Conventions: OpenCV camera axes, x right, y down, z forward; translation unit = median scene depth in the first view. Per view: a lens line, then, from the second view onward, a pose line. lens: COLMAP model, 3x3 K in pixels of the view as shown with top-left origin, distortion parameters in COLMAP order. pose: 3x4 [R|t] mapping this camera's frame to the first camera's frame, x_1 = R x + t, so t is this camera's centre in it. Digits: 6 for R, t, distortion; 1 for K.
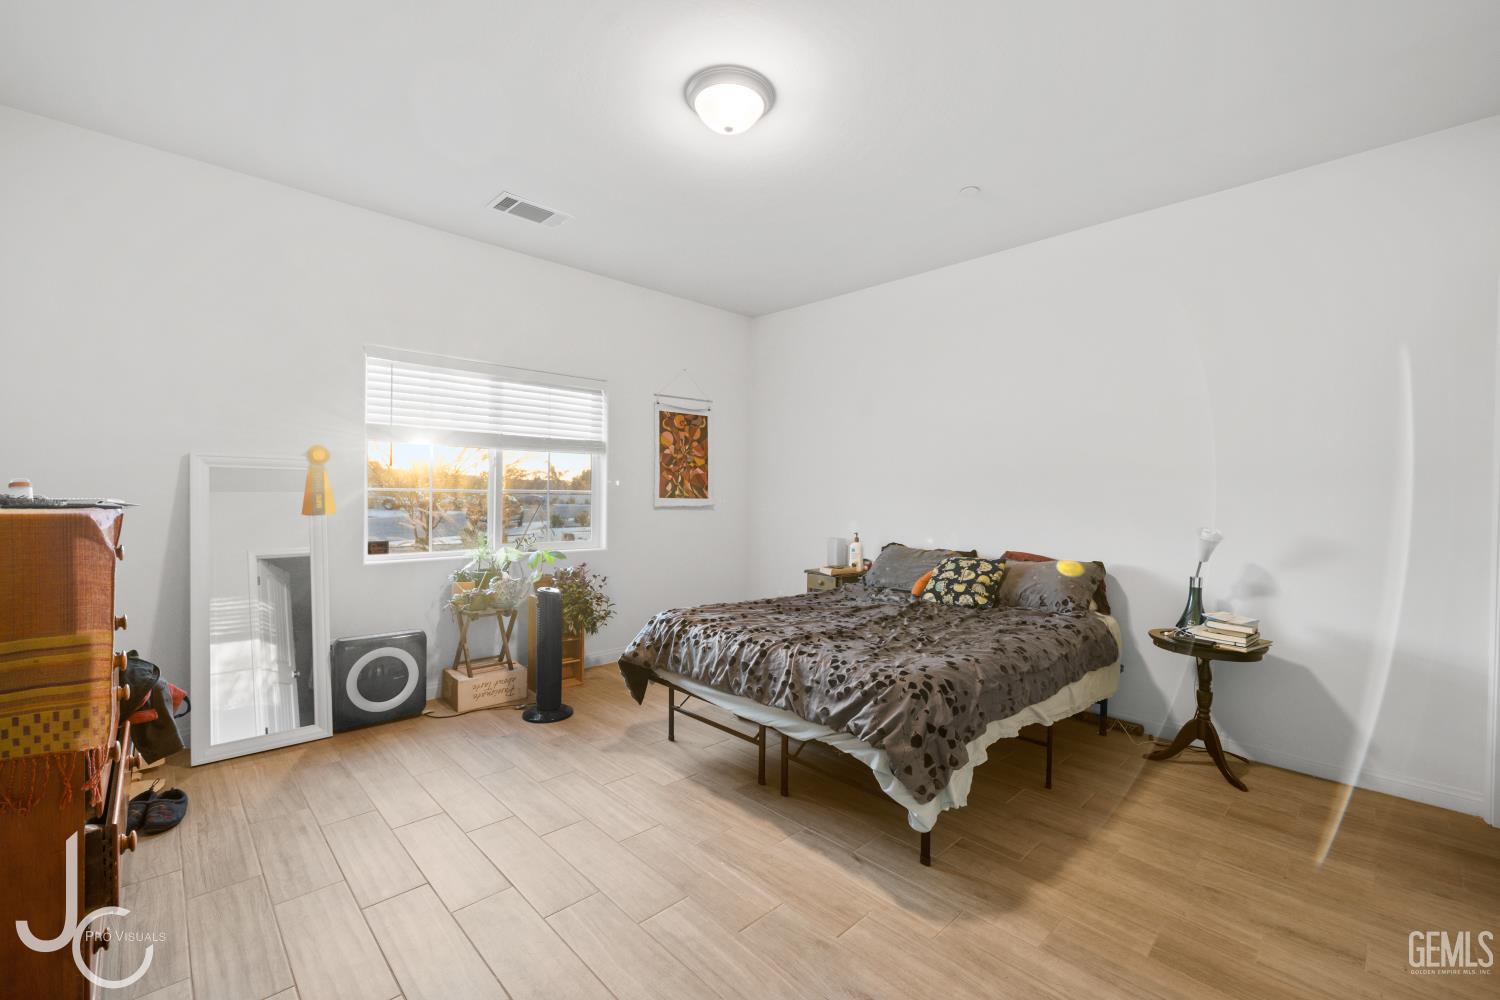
lens RADIAL K [[615.2, 0, 741.0], [0, 615.2, 501.4], [0, 0, 1]] dist [0.001658, 0.000414]
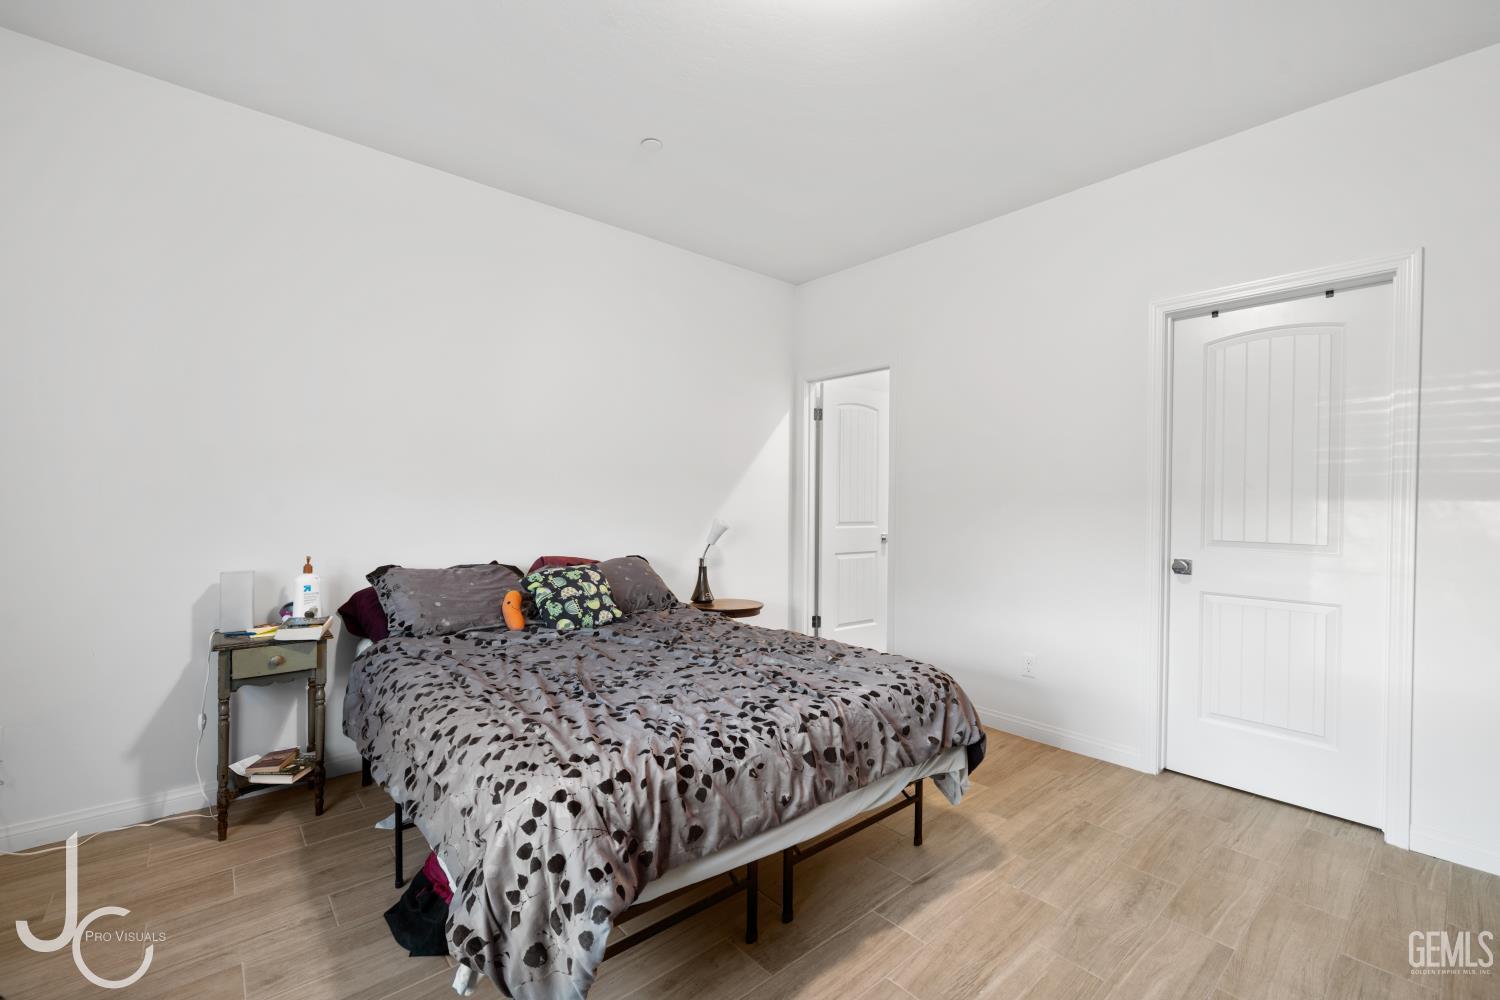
lens RADIAL K [[652.7, 0, 742.1], [0, 652.7, 494.6], [0, 0, 1]] dist [0.002210, -0.000556]
pose [[0.044986, -0.012409, 0.998911, -0.658613], [-0.001148, 0.999922, 0.012473, -0.022140], [-0.998987, -0.001708, 0.044968, 0.992362]]
